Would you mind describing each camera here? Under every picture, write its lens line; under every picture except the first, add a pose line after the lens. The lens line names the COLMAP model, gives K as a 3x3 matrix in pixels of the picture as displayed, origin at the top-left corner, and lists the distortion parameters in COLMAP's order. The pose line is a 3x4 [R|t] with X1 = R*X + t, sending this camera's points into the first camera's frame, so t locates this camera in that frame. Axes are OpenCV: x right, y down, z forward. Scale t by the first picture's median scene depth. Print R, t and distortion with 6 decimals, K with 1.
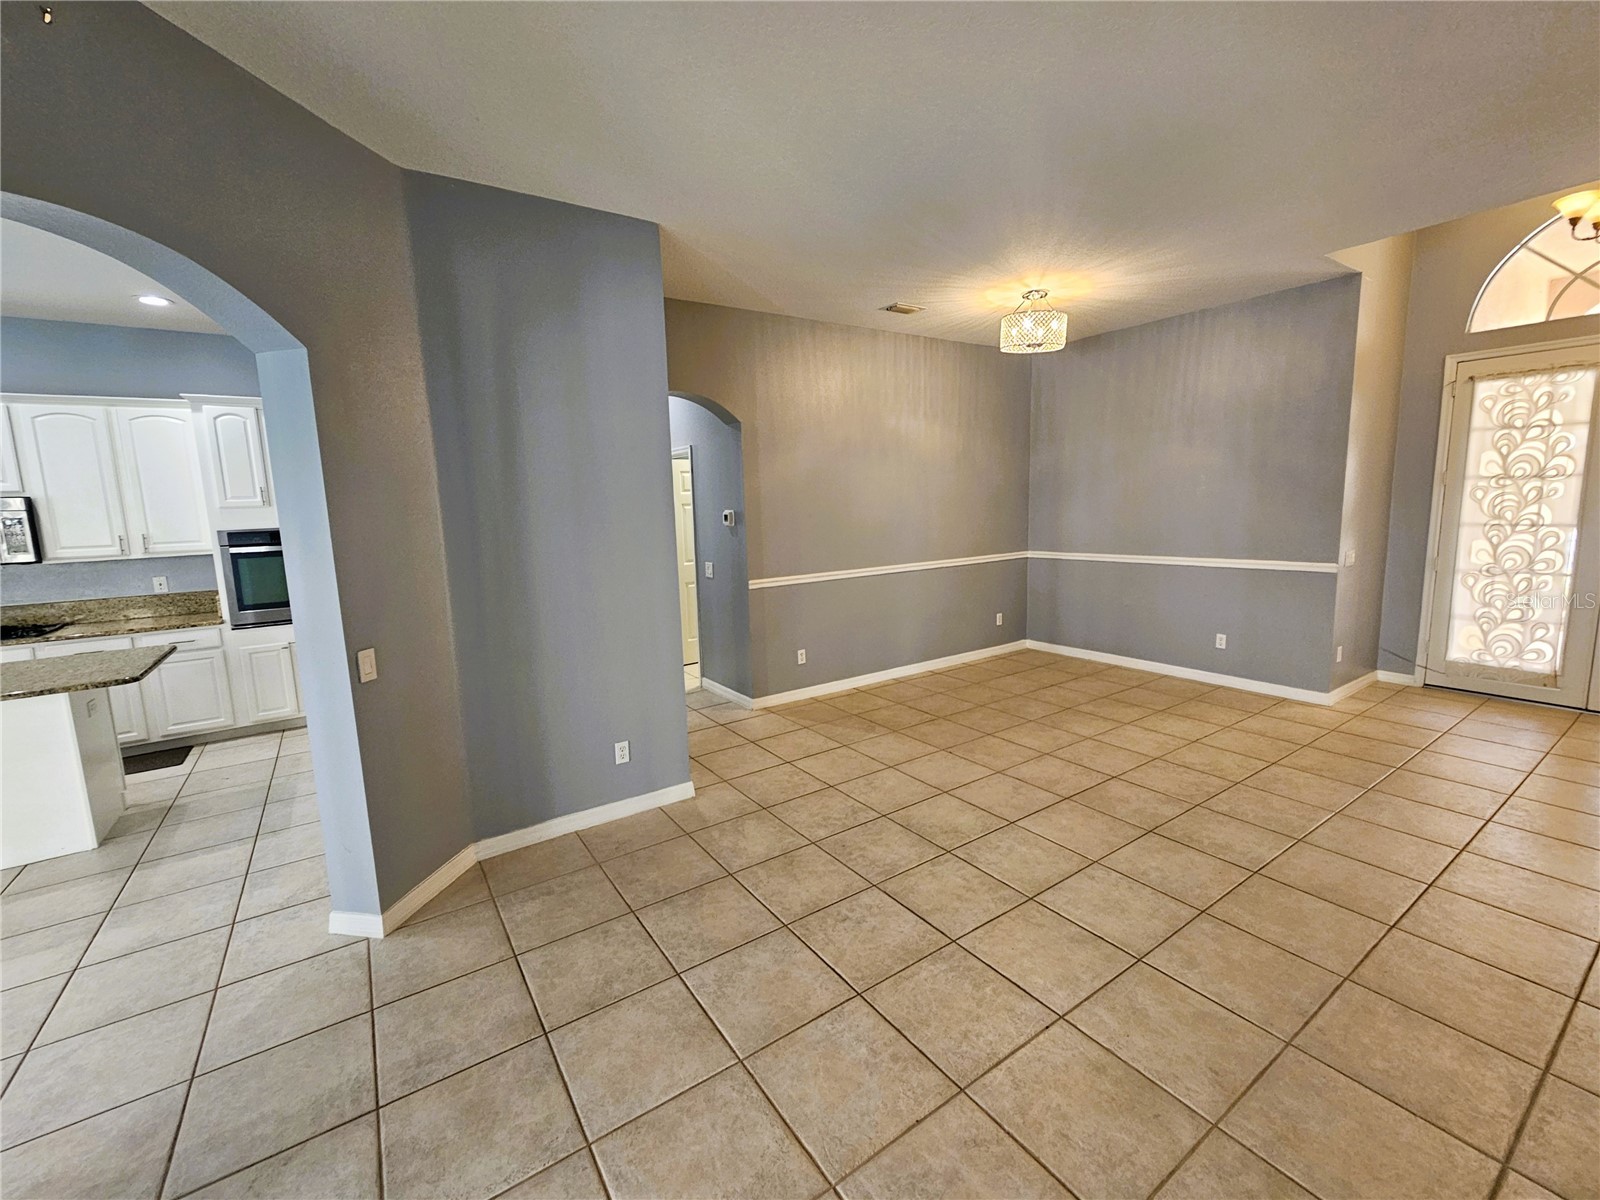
lens RADIAL K [[674.4, 0, 796.9], [0, 674.4, 591.8], [0, 0, 1]] dist [-0.002254, 0.001605]
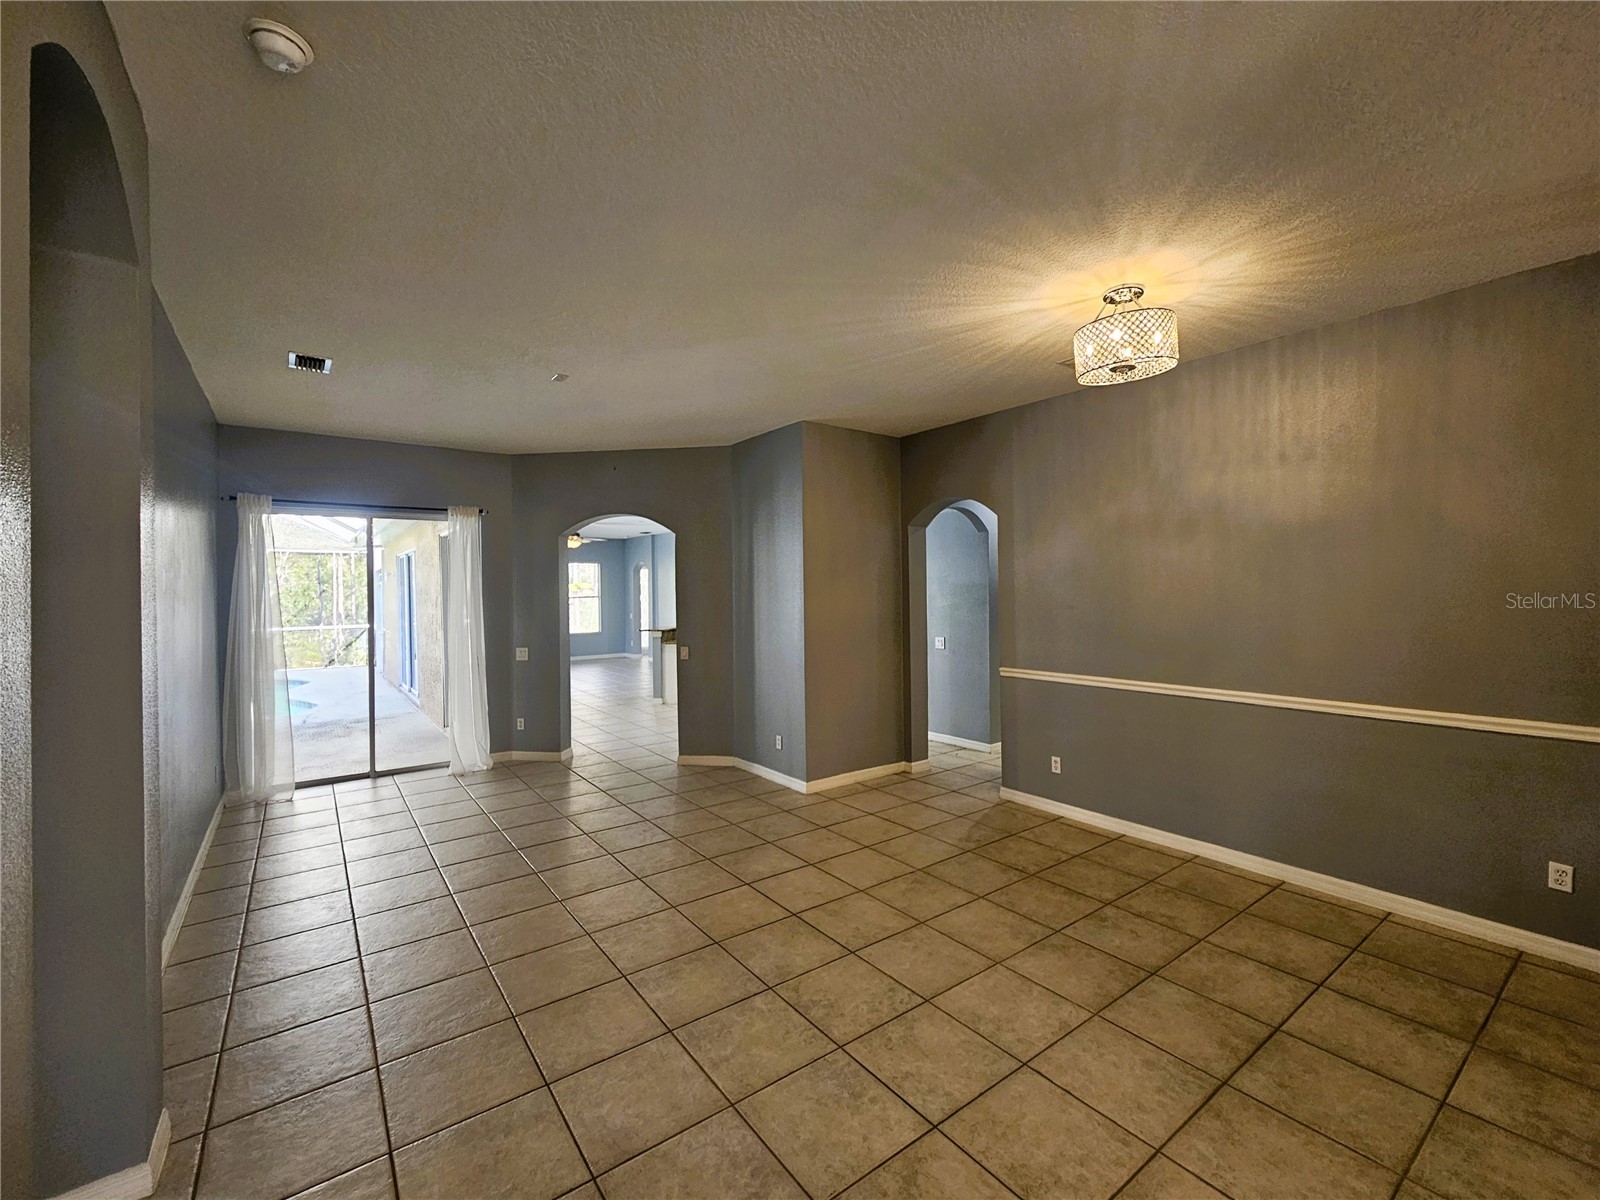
lens RADIAL K [[674.4, 0, 790.0], [0, 674.4, 594.4], [0, 0, 1]] dist [-0.002254, 0.001605]
pose [[0.031567, 0.038504, -0.998760, 1.029711], [-0.123496, 0.991751, 0.034331, -0.134160], [0.991843, 0.122259, 0.036062, 0.699154]]
